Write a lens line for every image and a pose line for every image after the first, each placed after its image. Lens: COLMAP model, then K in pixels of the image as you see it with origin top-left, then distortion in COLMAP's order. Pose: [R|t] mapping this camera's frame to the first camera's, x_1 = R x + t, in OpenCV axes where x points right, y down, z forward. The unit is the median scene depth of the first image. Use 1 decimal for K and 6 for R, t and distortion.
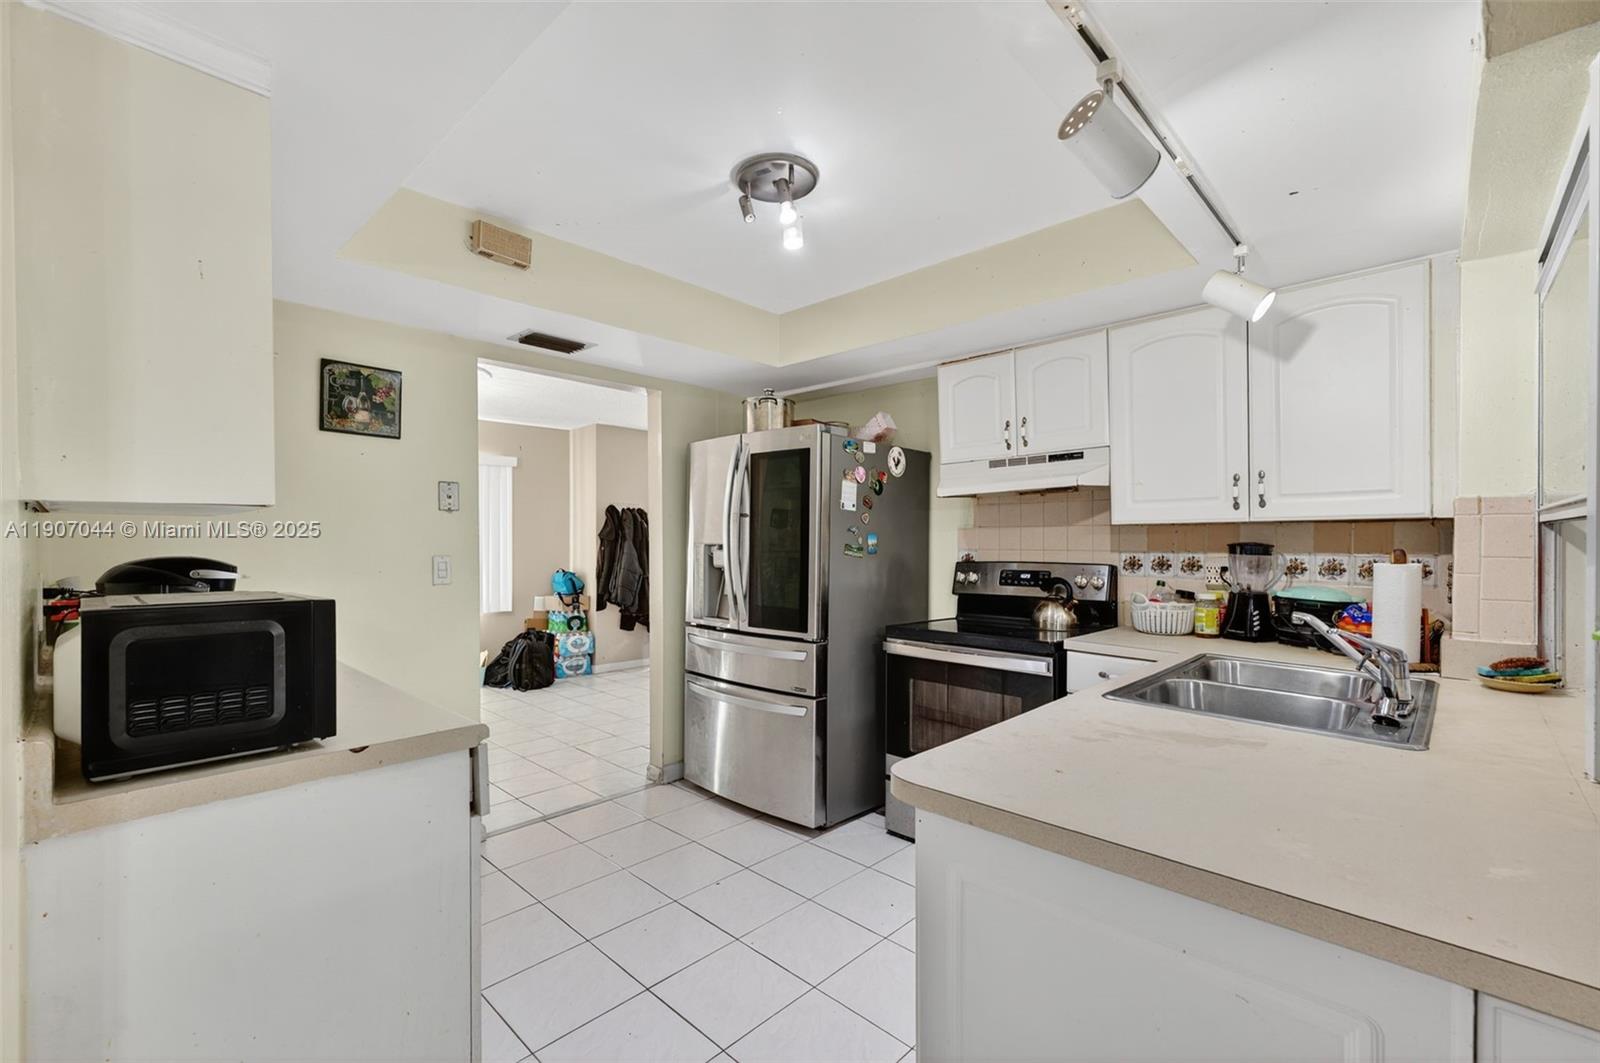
lens RADIAL K [[667.8, 0, 793.9], [0, 667.8, 539.9], [0, 0, 1]] dist [0.003140, 0.000230]
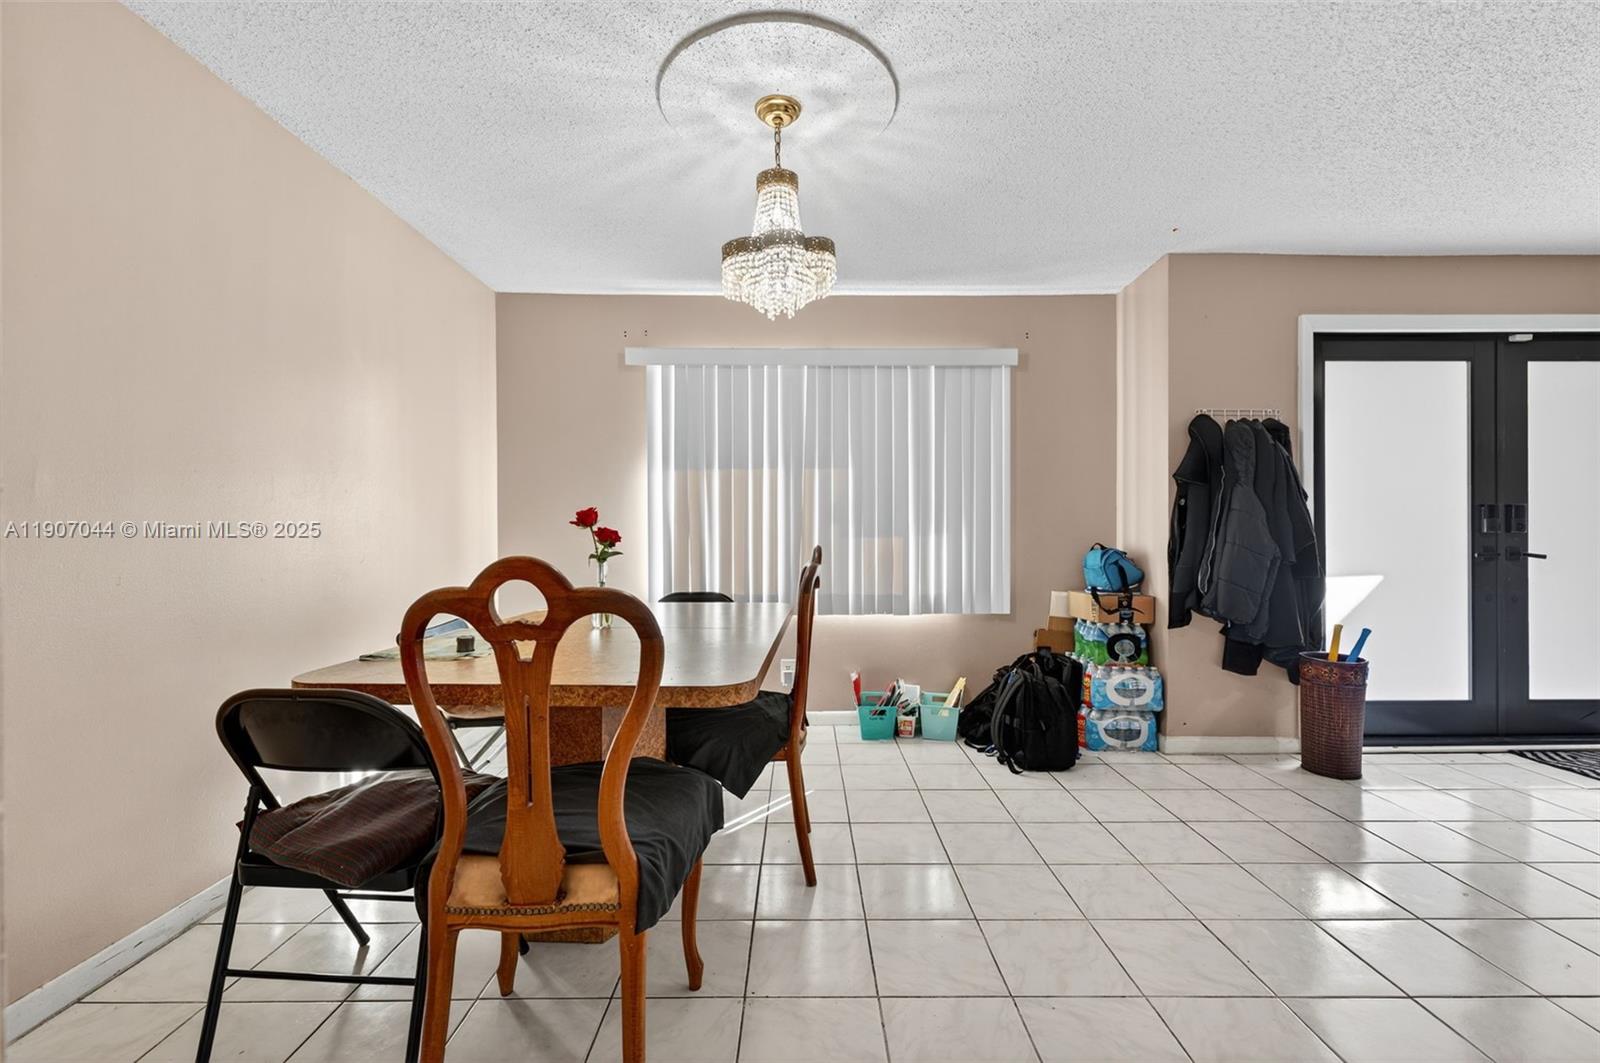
lens RADIAL K [[667.8, 0, 793.6], [0, 667.8, 535.7], [0, 0, 1]] dist [0.003140, 0.000230]
pose [[0.697627, 0.001313, -0.716460, -0.133511], [0.002217, 0.999990, 0.003991, 0.034918], [0.716457, -0.004372, 0.697617, 0.450431]]
